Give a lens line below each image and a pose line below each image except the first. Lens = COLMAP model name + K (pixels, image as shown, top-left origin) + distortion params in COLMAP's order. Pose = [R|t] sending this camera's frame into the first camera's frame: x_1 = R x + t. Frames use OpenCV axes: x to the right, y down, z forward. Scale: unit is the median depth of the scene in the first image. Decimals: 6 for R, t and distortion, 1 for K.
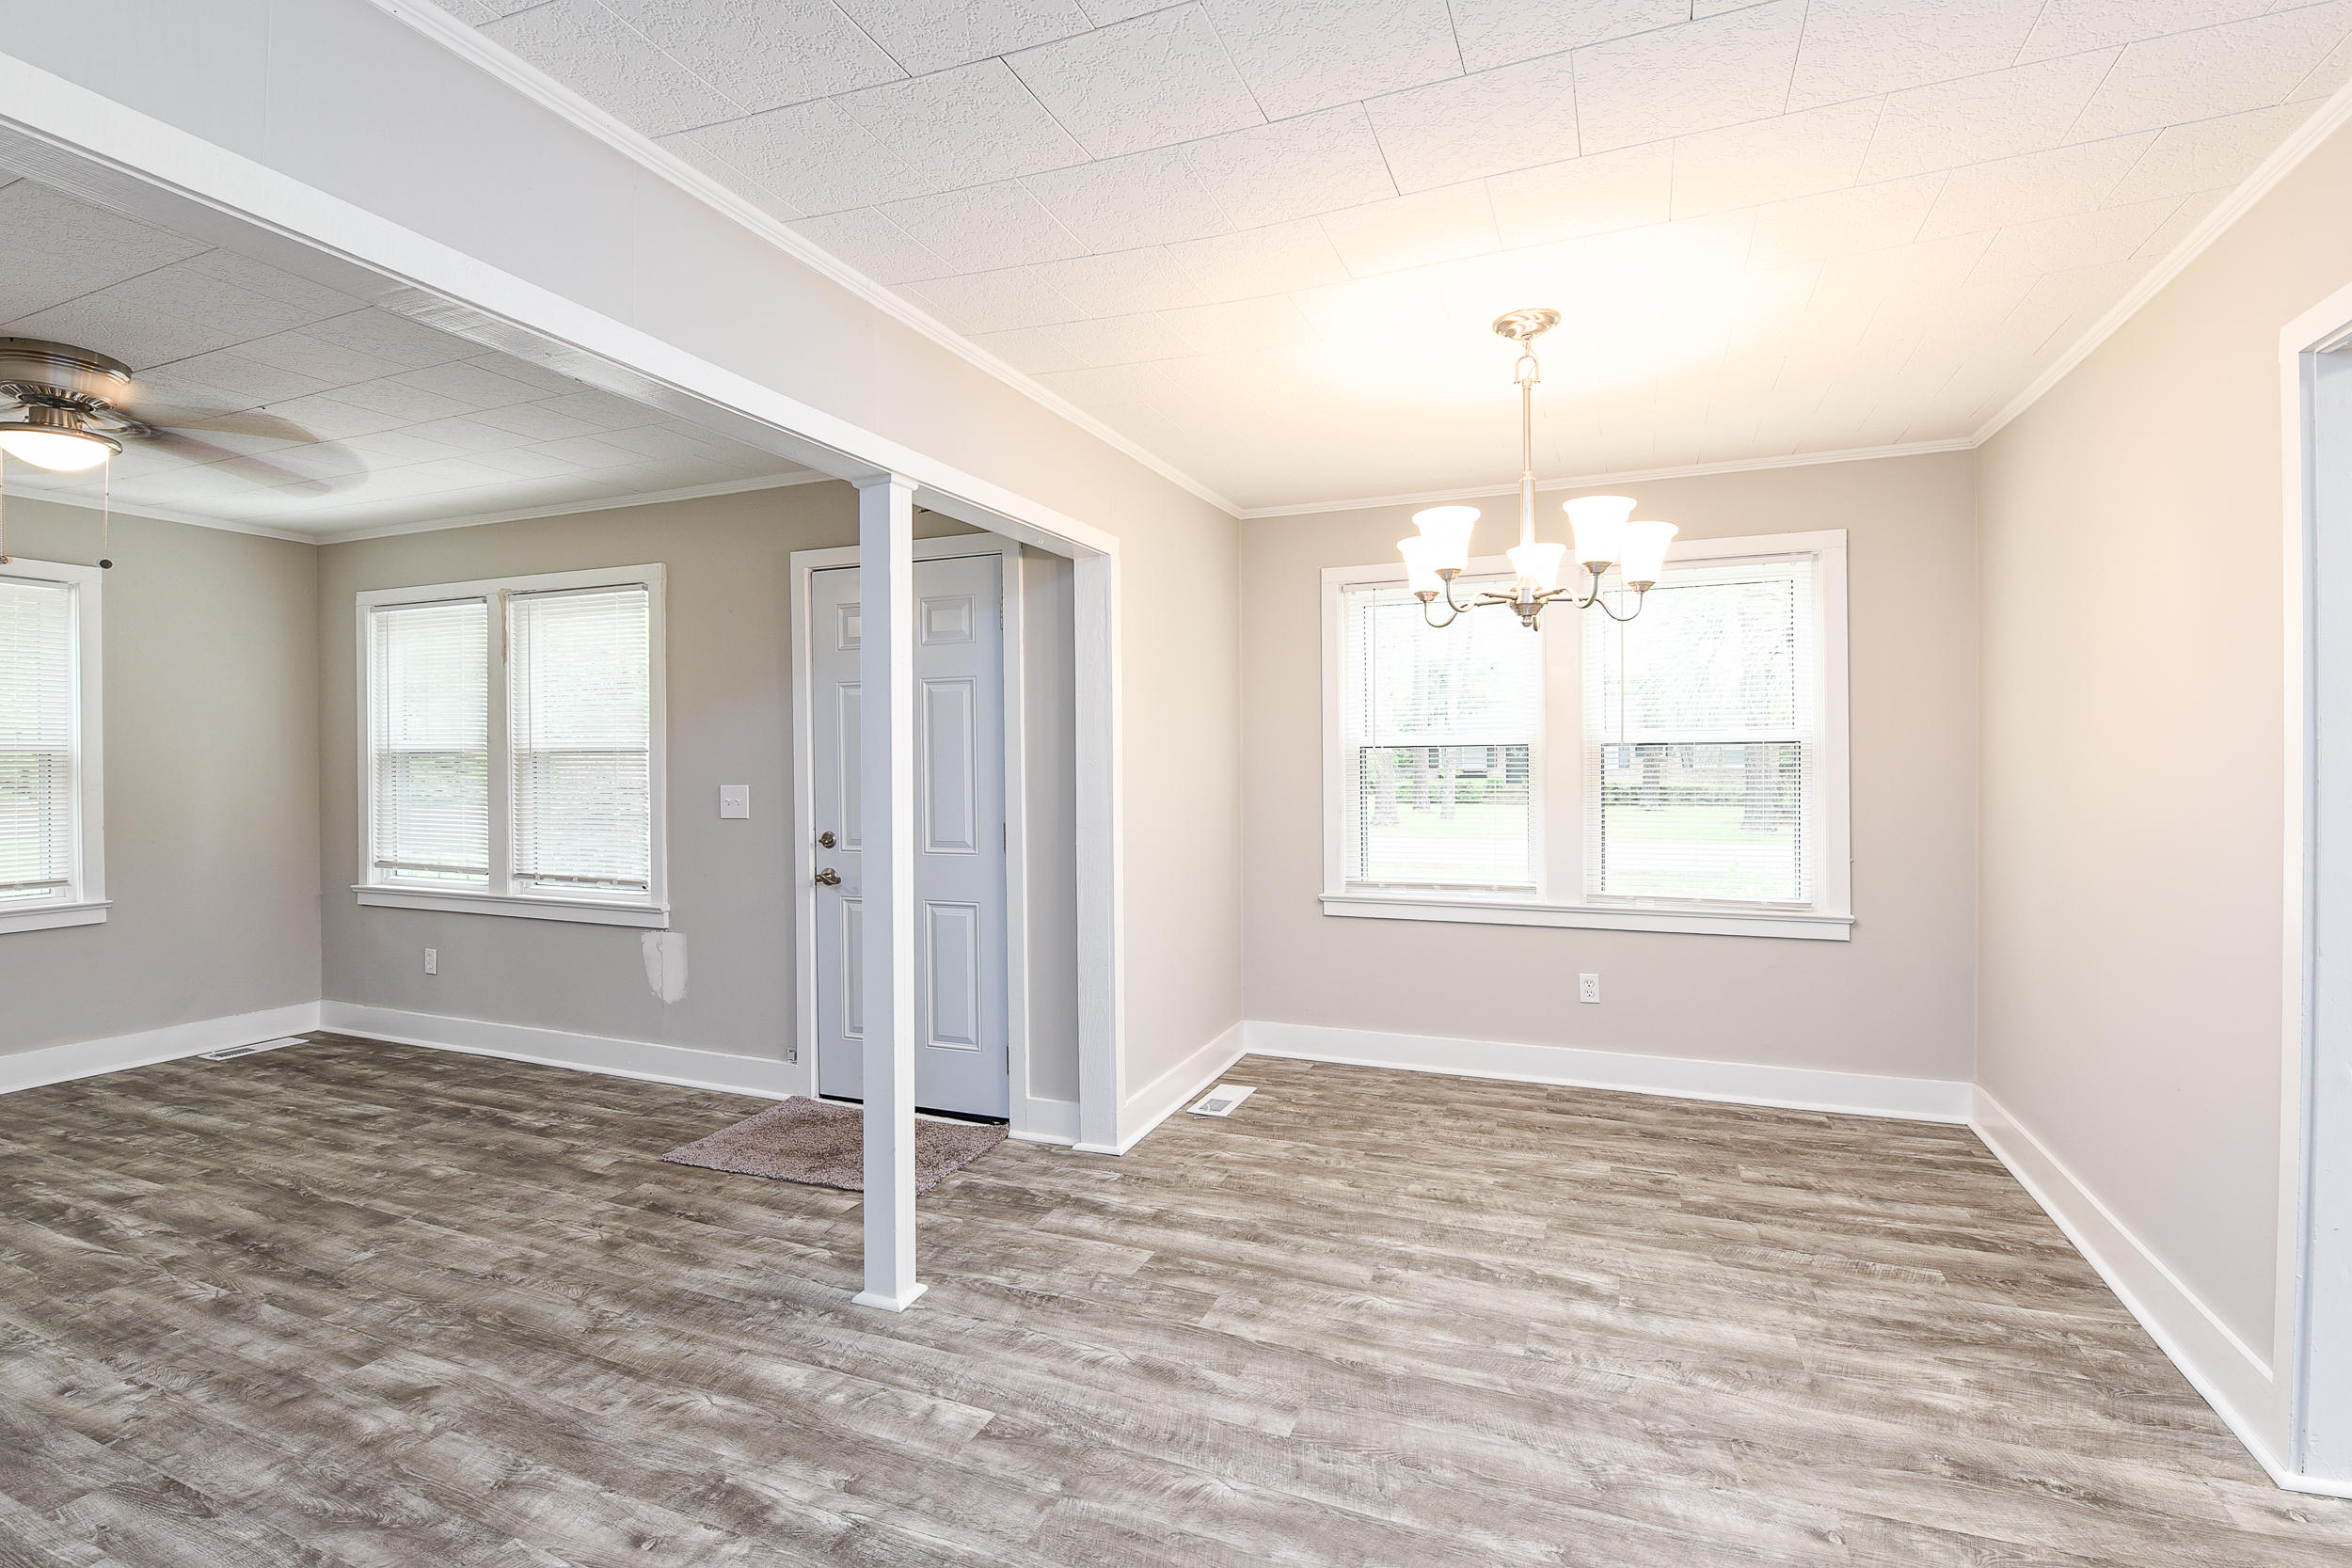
lens RADIAL K [[1027.1, 0, 1174.7], [0, 1027.1, 756.9], [0, 0, 1]] dist [-0.009089, -0.004537]
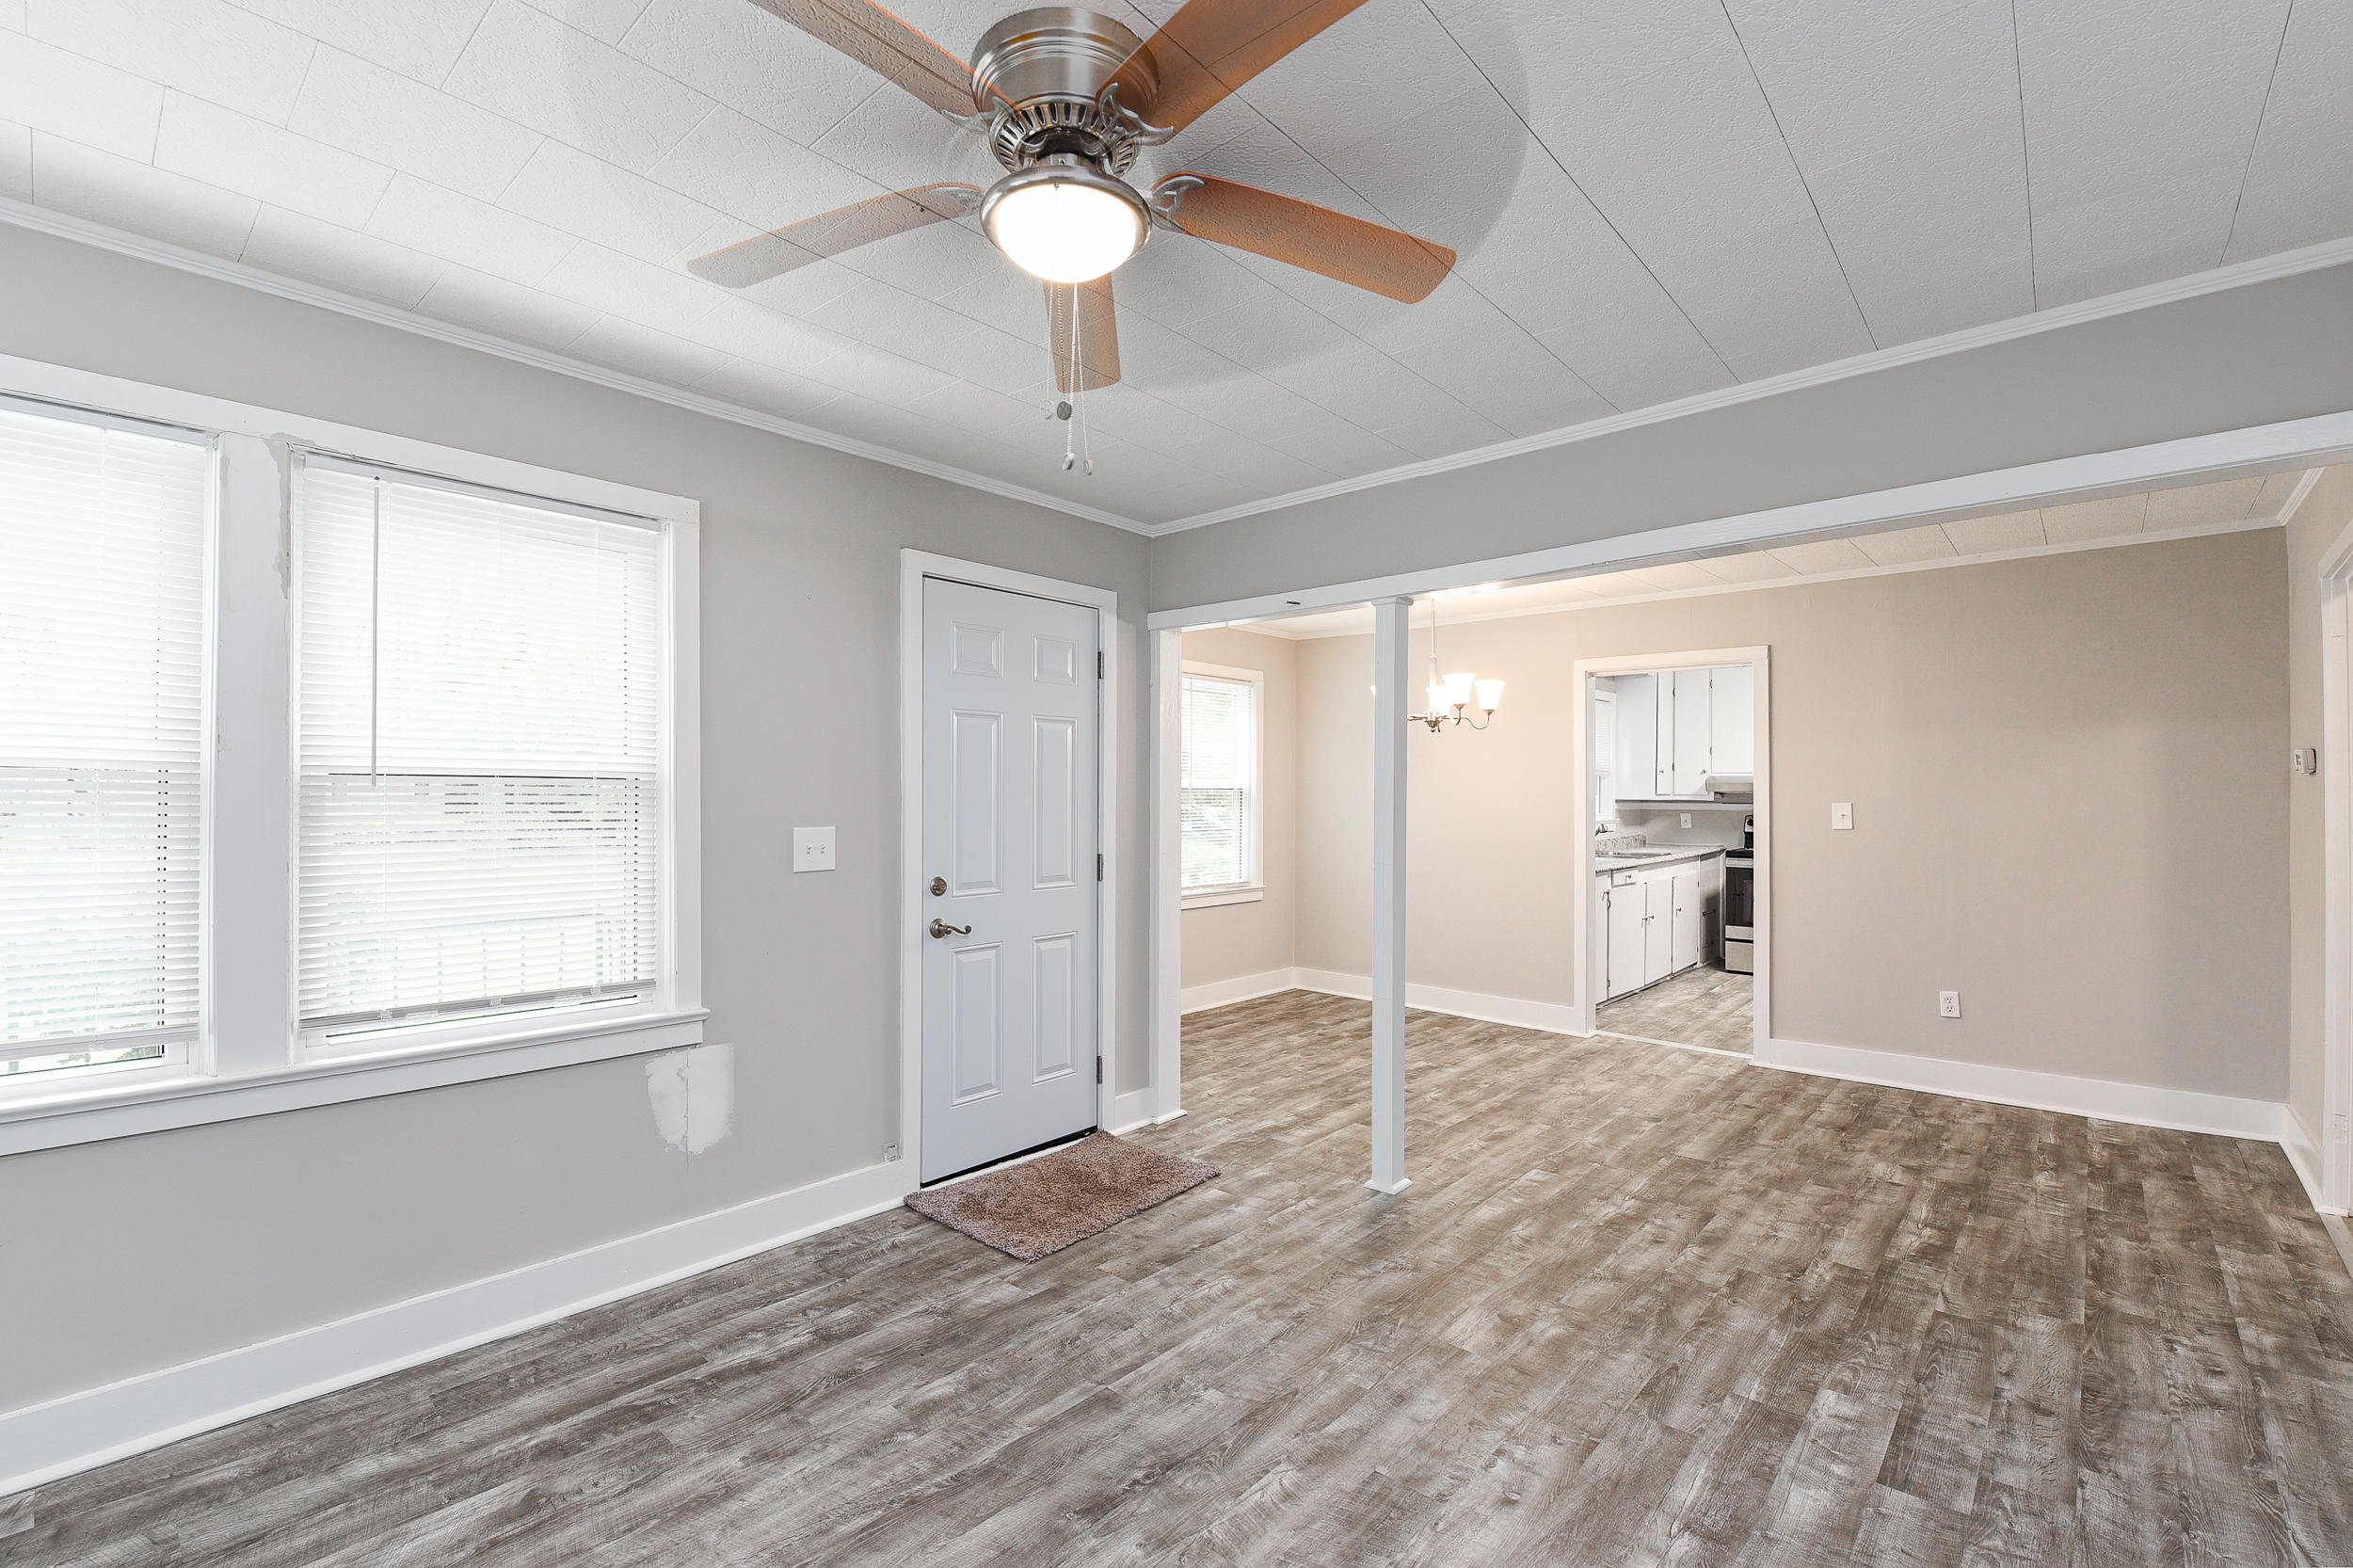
lens RADIAL K [[1027.7, 0, 1171.9], [0, 1027.7, 775.6], [0, 0, 1]] dist [-0.010268, -0.006174]
pose [[0.362916, 0.024229, 0.931507, -1.396853], [-0.006011, 0.999702, -0.023661, 0.008035], [-0.931803, 0.002987, 0.362953, 0.637771]]
